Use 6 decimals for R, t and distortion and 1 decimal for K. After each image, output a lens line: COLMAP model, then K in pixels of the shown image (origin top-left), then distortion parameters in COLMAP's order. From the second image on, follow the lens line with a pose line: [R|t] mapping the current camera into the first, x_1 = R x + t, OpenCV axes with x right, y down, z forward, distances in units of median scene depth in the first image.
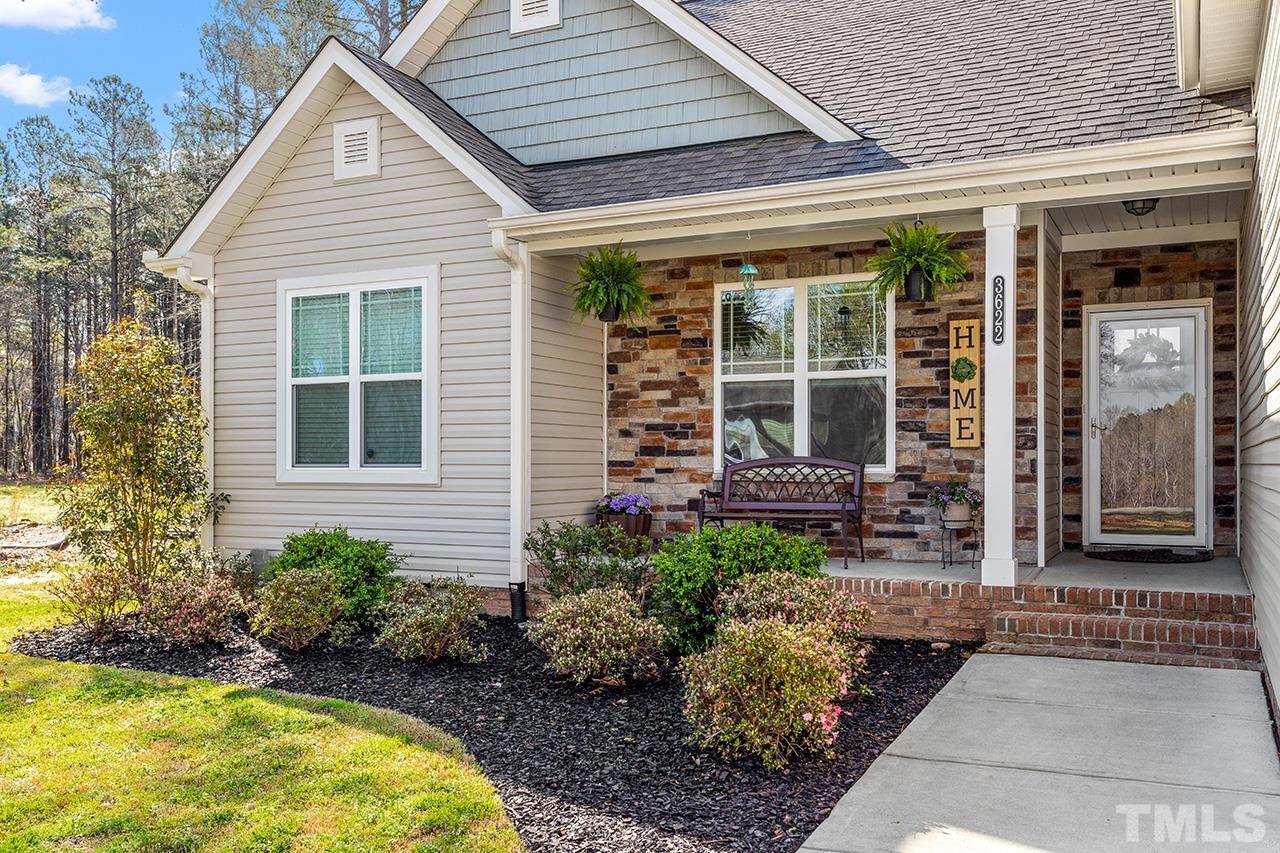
lens RADIAL K [[1139.3, 0, 626.2], [0, 1139.3, 453.8], [0, 0, 1]] dist [0.009333, 0.002575]
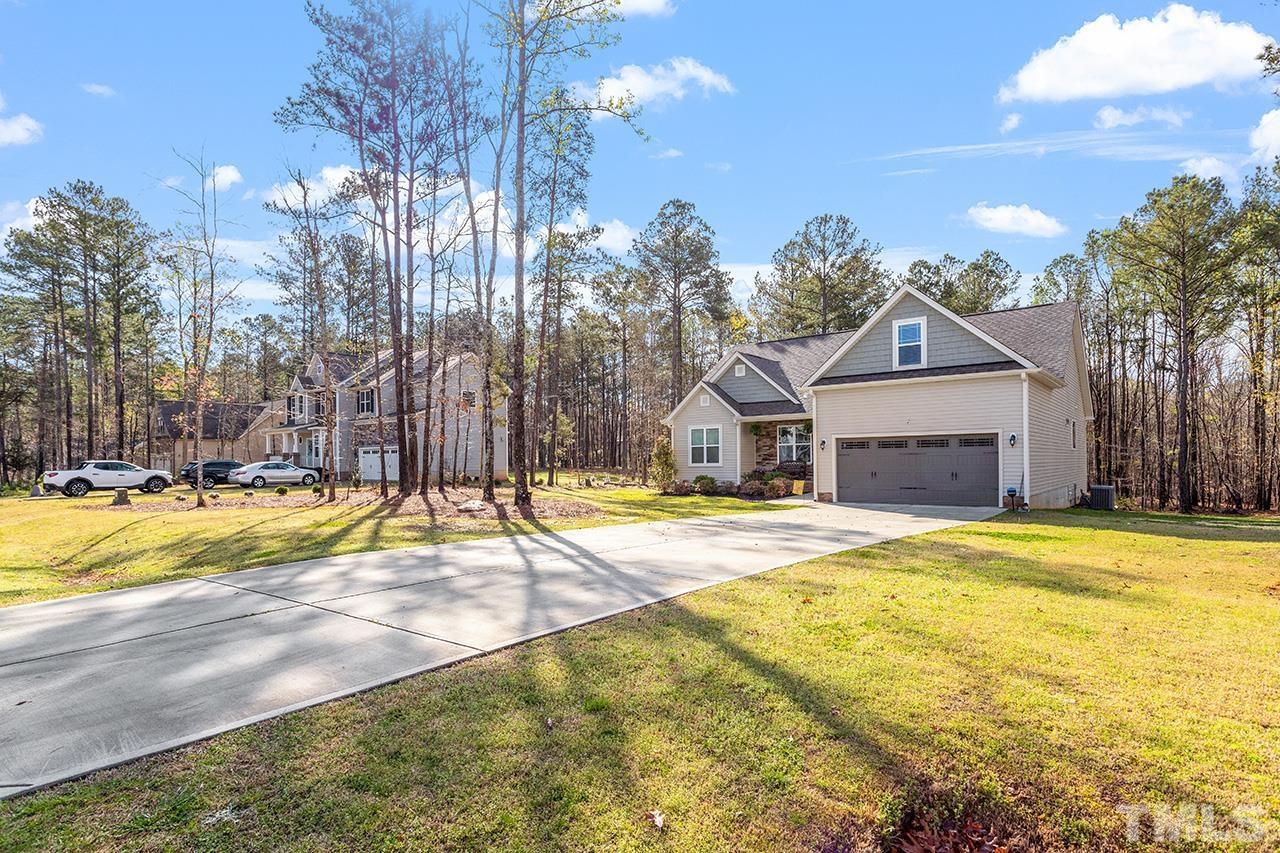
lens RADIAL K [[667.7, 0, 641.0], [0, 667.7, 462.9], [0, 0, 1]] dist [-0.023188, -0.000041]
pose [[0.980346, -0.009122, -0.197077, 0.069409], [0.010857, 0.999911, 0.007722, -0.017043], [0.196989, -0.009710, 0.980358, -2.041312]]
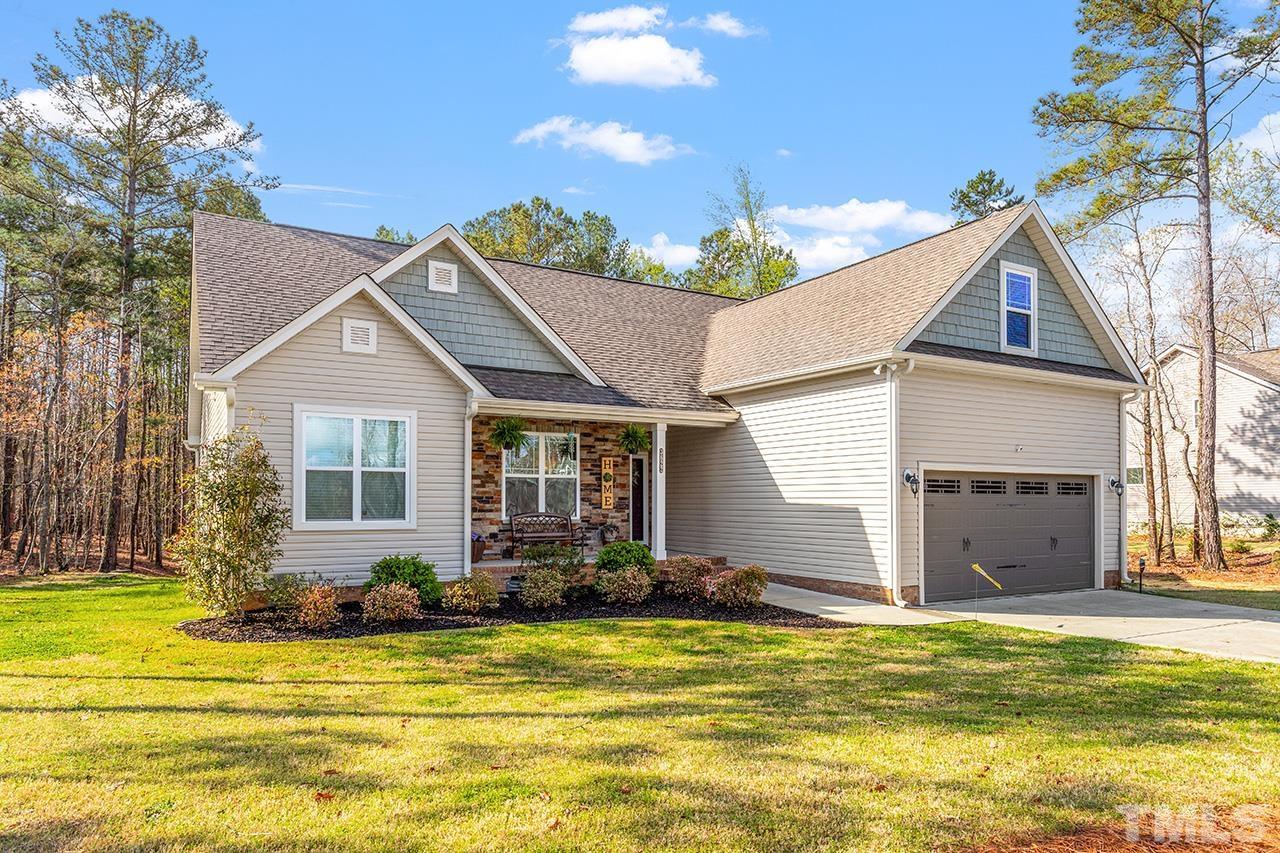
lens RADIAL K [[808.9, 0, 640.7], [0, 808.9, 480.5], [0, 0, 1]] dist [-0.000488, -0.000021]
pose [[0.540652, 0.023243, 0.840925, -1.074840], [-0.008897, 0.999720, -0.021912, -0.026861], [-0.841200, 0.004365, 0.540707, -0.020018]]
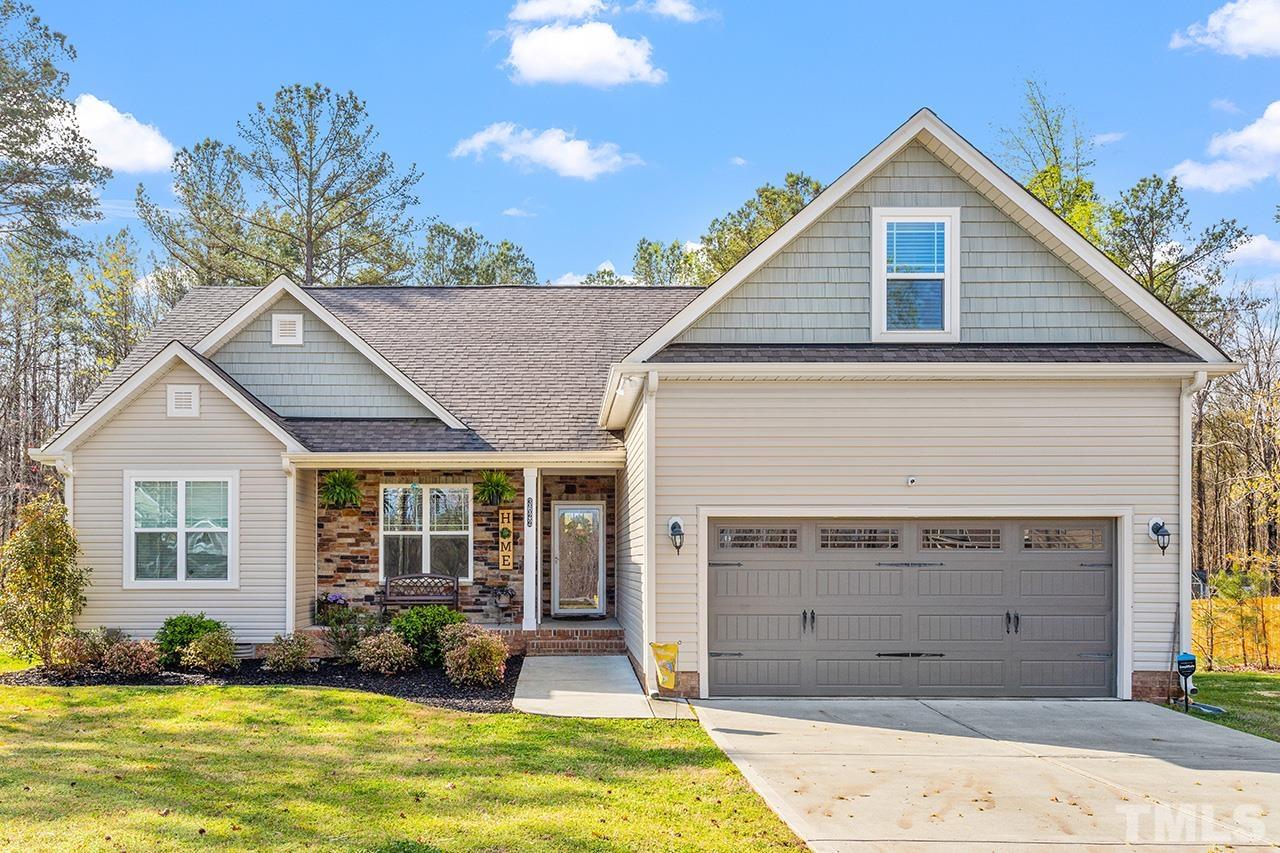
lens RADIAL K [[1013.4, 0, 563.8], [0, 1013.4, 546.6], [0, 0, 1]] dist [-0.005848, -0.002579]
pose [[0.894563, 0.007396, 0.446880, -0.426298], [-0.003857, 0.999954, -0.008828, -0.029537], [-0.446925, 0.006174, 0.894550, -0.703282]]
